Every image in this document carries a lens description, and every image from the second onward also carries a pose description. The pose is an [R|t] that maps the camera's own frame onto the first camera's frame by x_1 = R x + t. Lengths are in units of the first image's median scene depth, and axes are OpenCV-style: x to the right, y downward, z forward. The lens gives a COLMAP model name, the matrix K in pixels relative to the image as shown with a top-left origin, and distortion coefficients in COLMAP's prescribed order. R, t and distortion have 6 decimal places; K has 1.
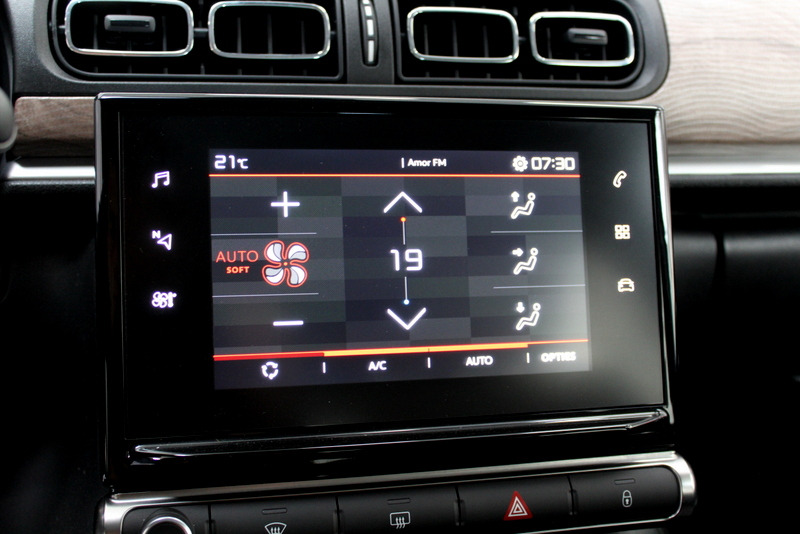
lens RADIAL K [[938.9, 0, 400.0], [0, 938.9, 267.0], [0, 0, 1]] dist [-0.021400, 0.013458]
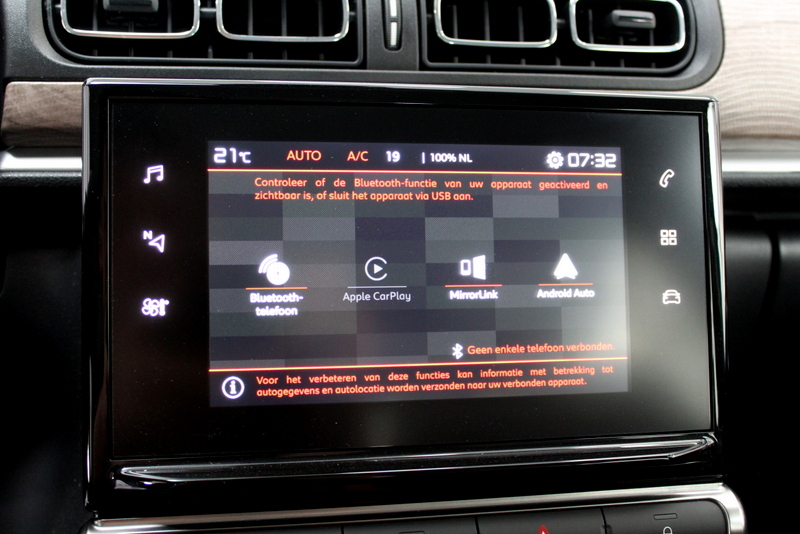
lens RADIAL K [[921.0, 0, 400.0], [0, 921.0, 267.0], [0, 0, 1]] dist [-0.025003, 0.003450]
pose [[0.998720, 0.016170, -0.047920, 0.021948], [-0.015333, 0.999724, 0.017788, -0.019378], [0.048194, -0.017031, 0.998693, 0.103206]]
